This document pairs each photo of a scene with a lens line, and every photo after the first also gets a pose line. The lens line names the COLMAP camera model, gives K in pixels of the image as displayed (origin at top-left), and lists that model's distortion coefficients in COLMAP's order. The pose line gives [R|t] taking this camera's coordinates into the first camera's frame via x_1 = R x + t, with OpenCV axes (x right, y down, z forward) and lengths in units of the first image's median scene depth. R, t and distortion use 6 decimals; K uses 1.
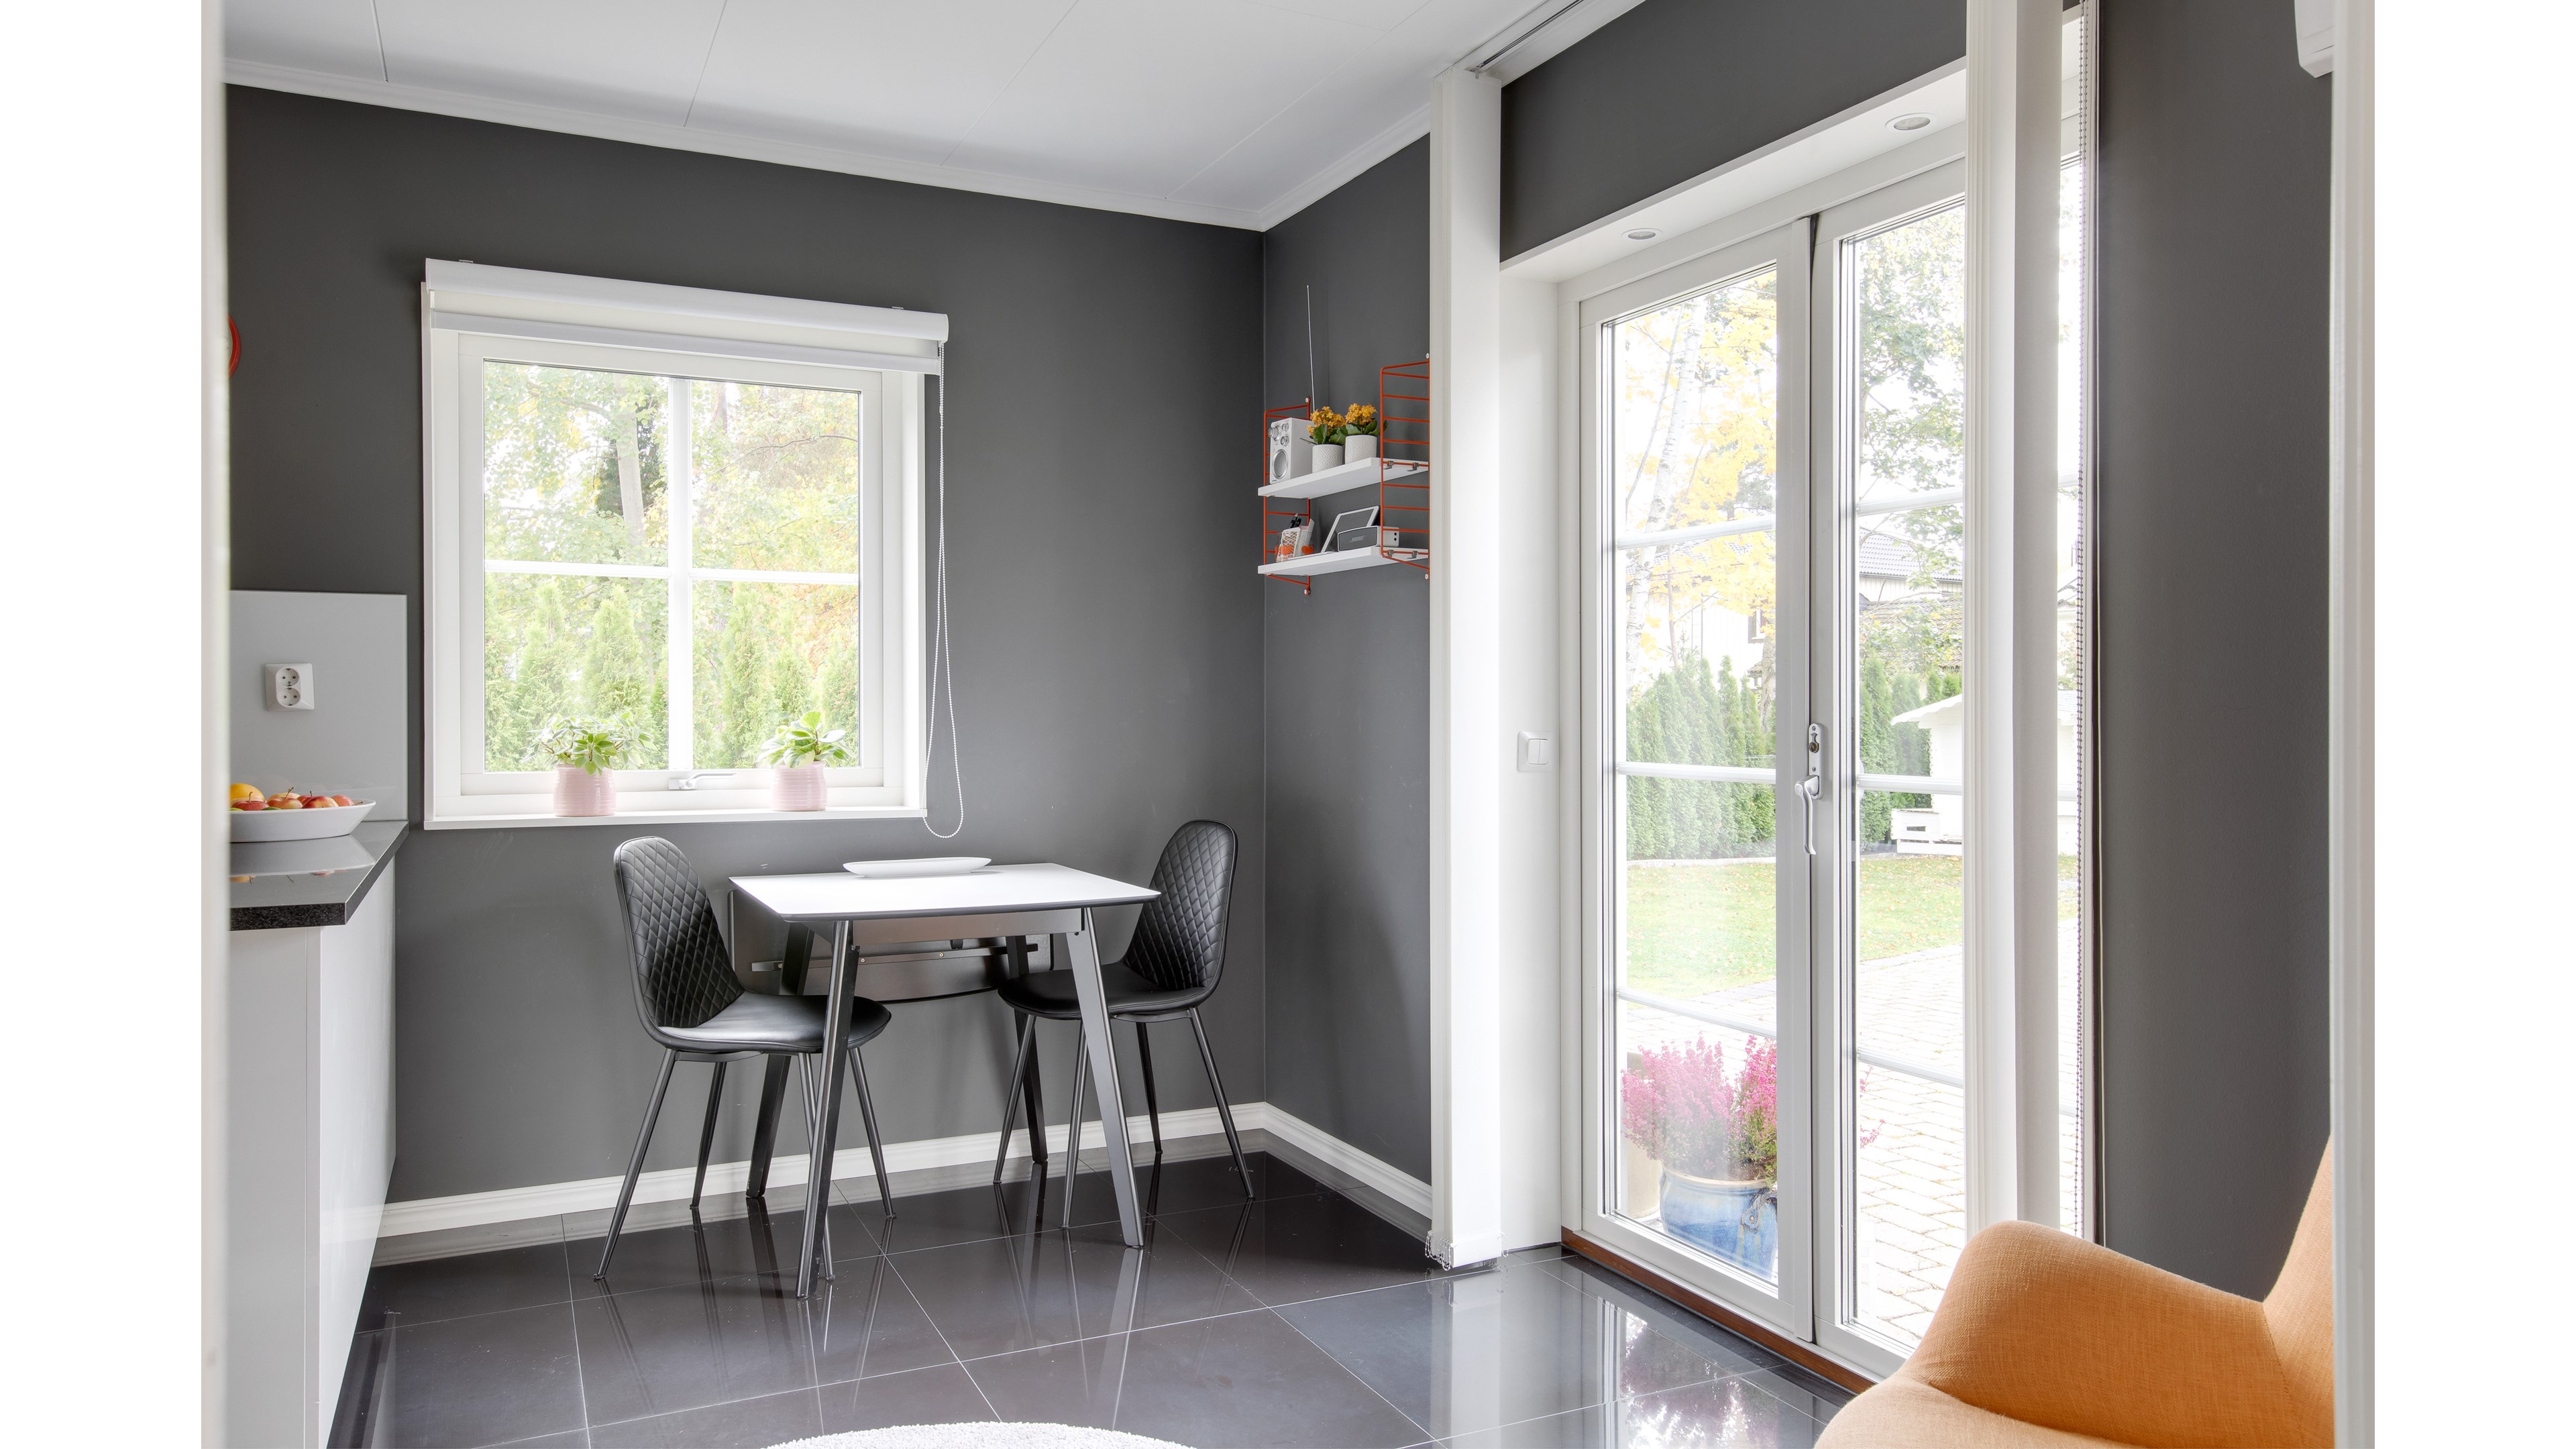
lens RADIAL K [[1609.7, 0, 1288.0], [0, 1609.7, 724.5], [0, 0, 1]] dist [-0.005806, -0.002218]
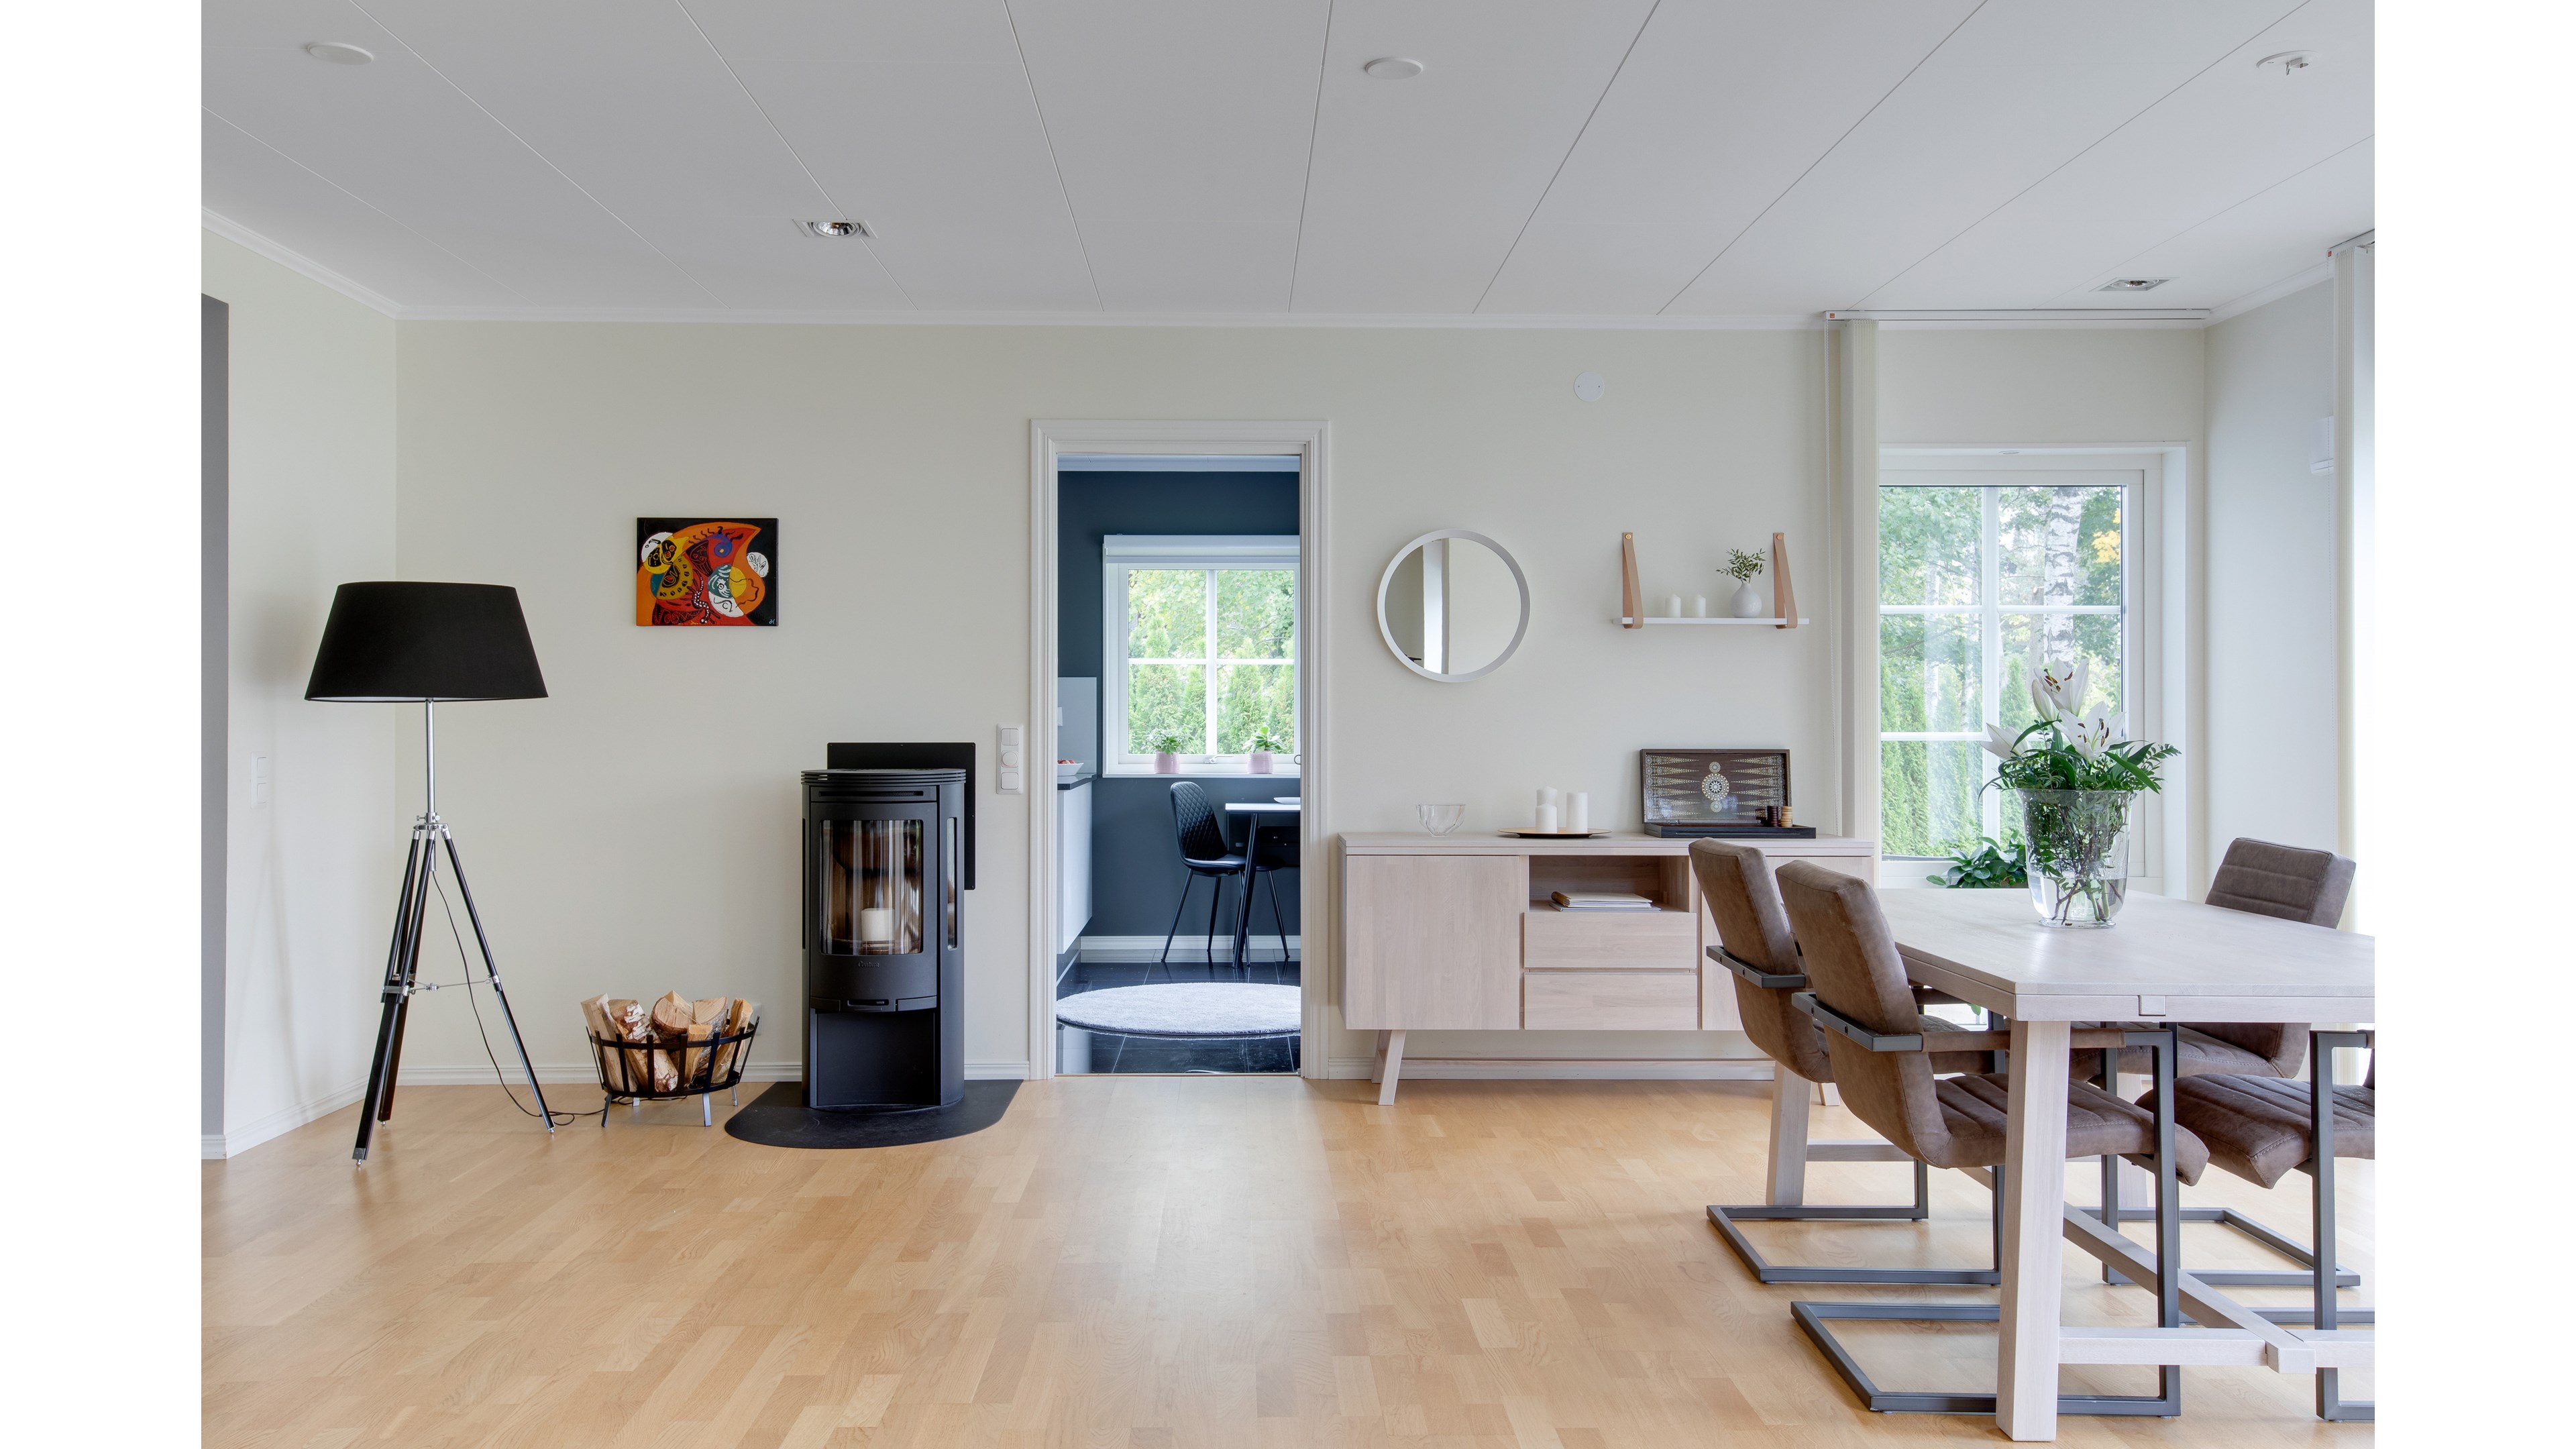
lens RADIAL K [[1884.2, 0, 1288.0], [0, 1884.2, 724.5], [0, 0, 1]] dist [0.011182, 0.003572]
pose [[0.909730, 0.002367, -0.415193, 0.777394], [-0.006393, 0.999945, -0.008308, 0.008432], [0.415150, 0.010212, 0.909695, -1.271412]]
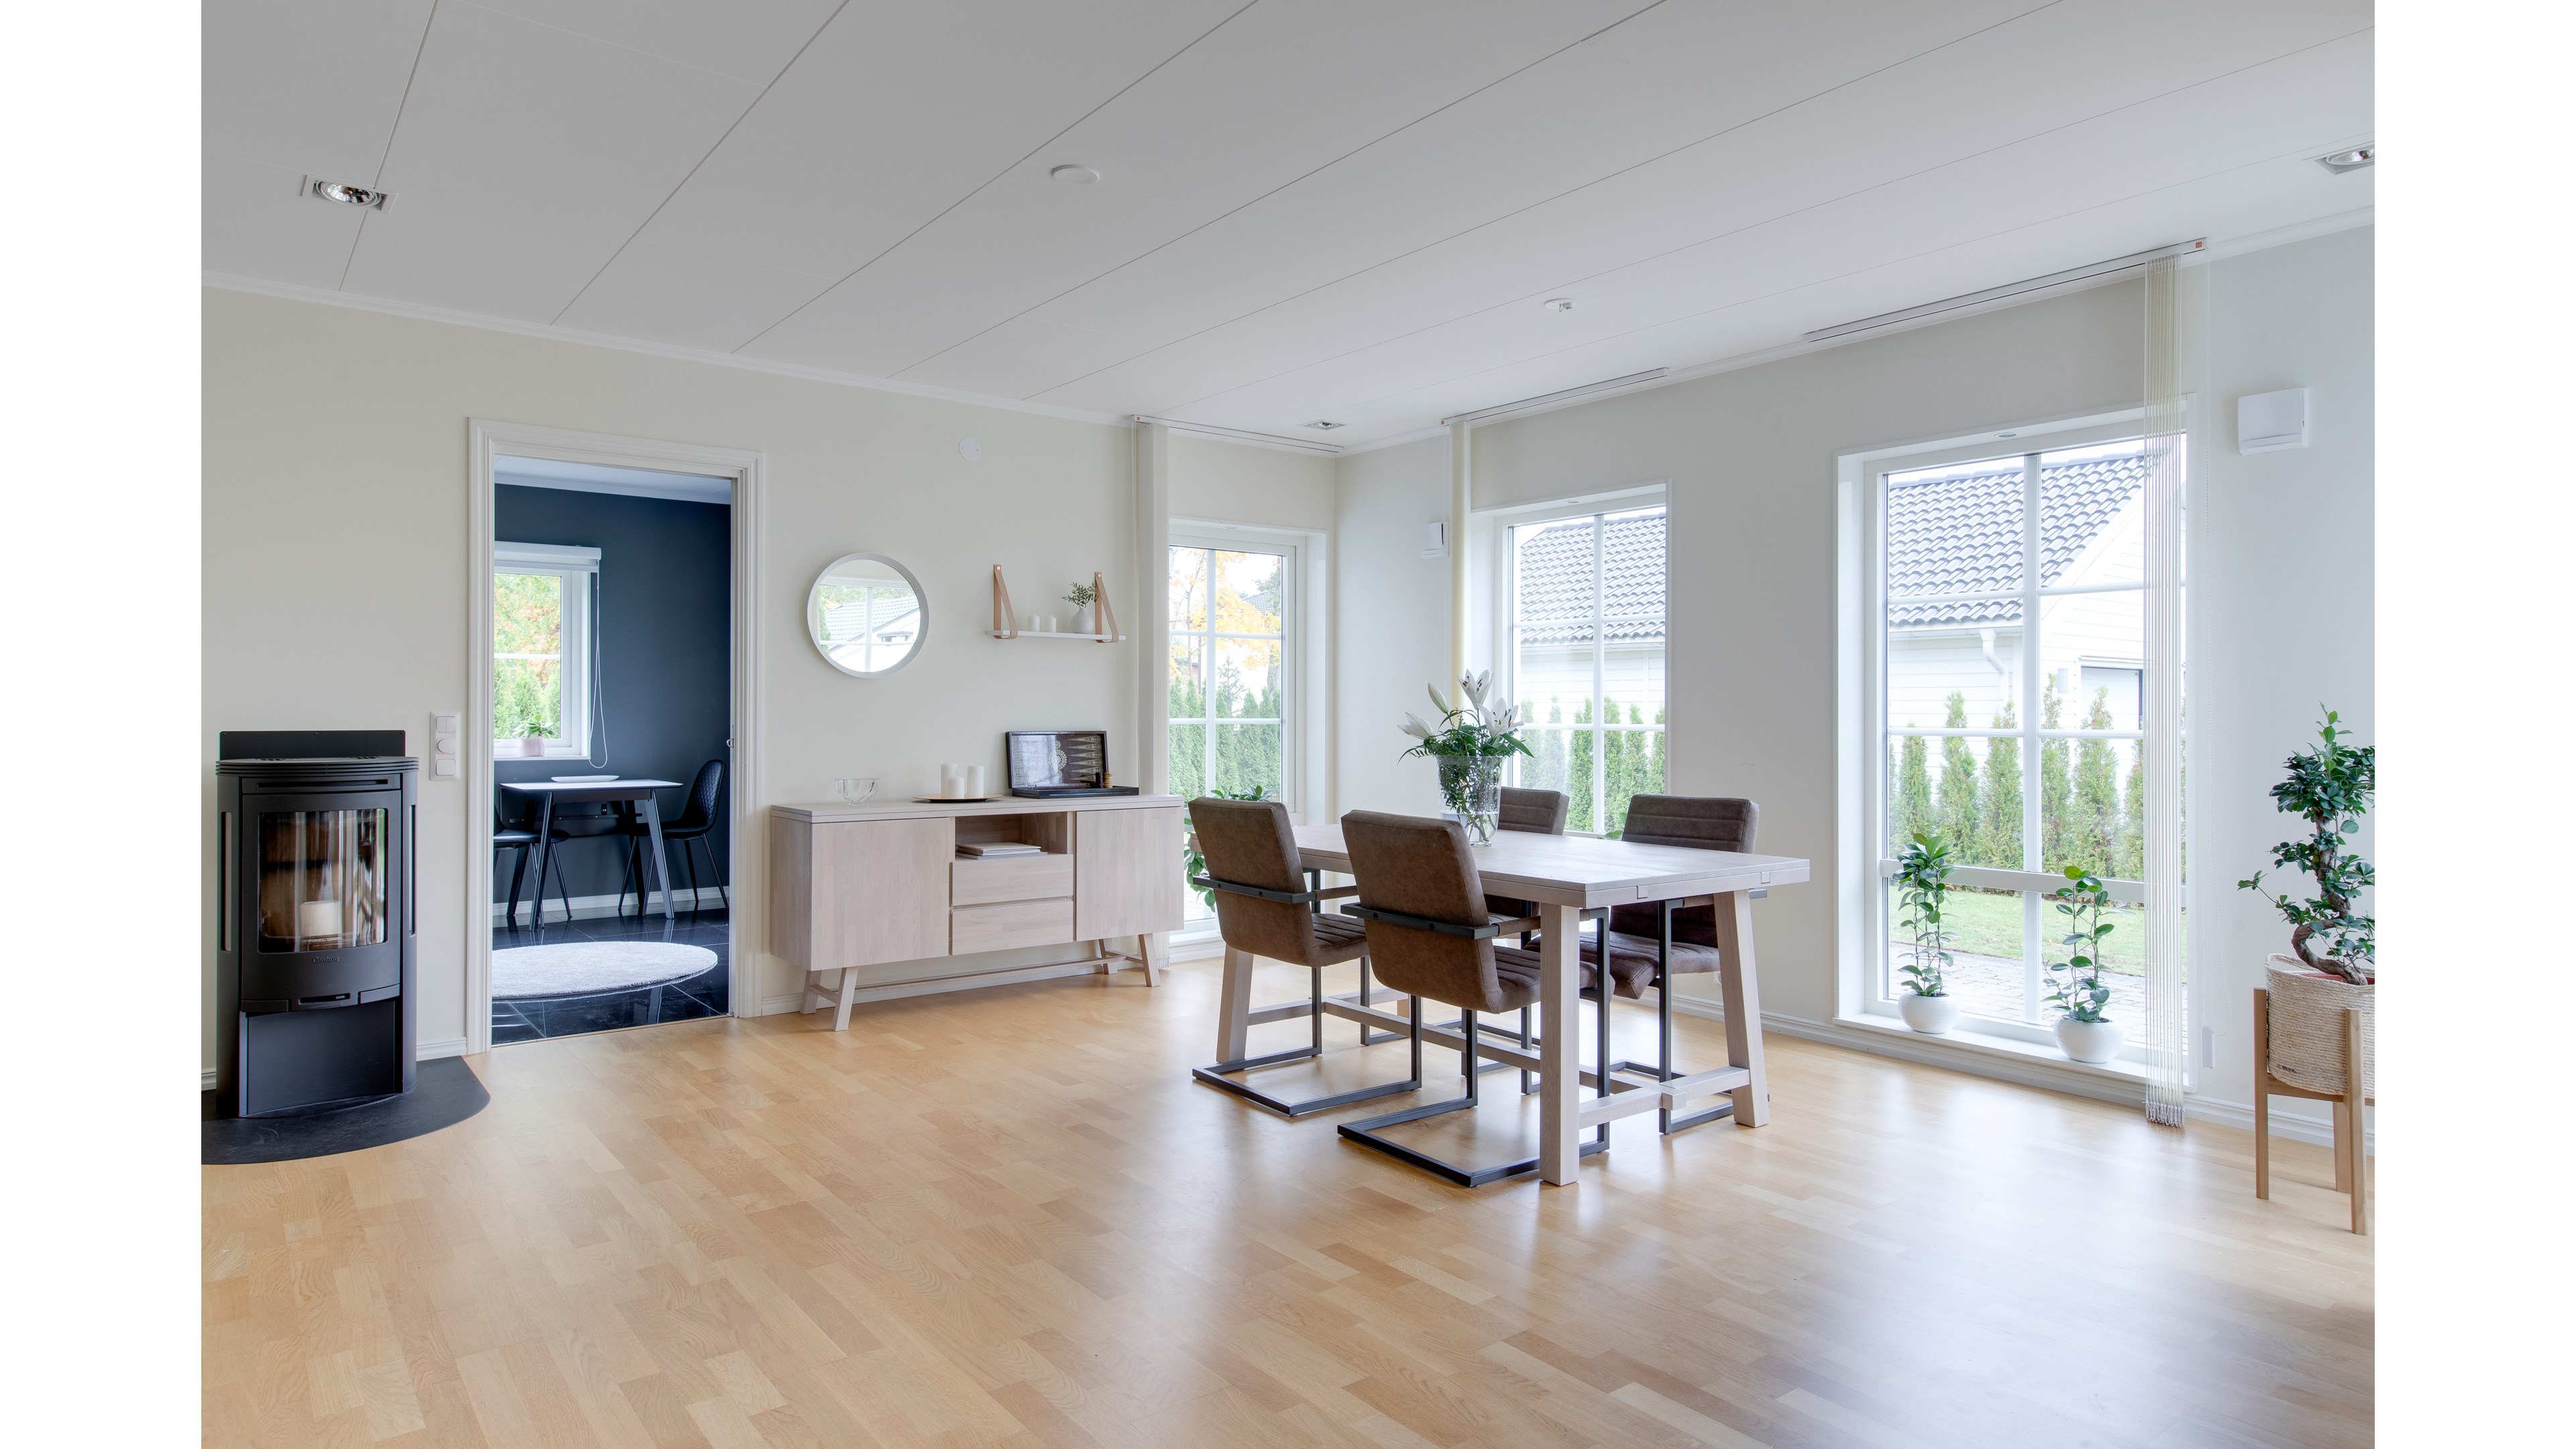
lens RADIAL K [[1366.1, 0, 1288.0], [0, 1366.1, 724.5], [0, 0, 1]] dist [0.017300, 0.000240]
pose [[0.978575, 0.002099, 0.205878, 0.378855], [-0.001779, 0.999997, -0.001742, 0.008120], [-0.205881, 0.001339, 0.978576, -1.239309]]
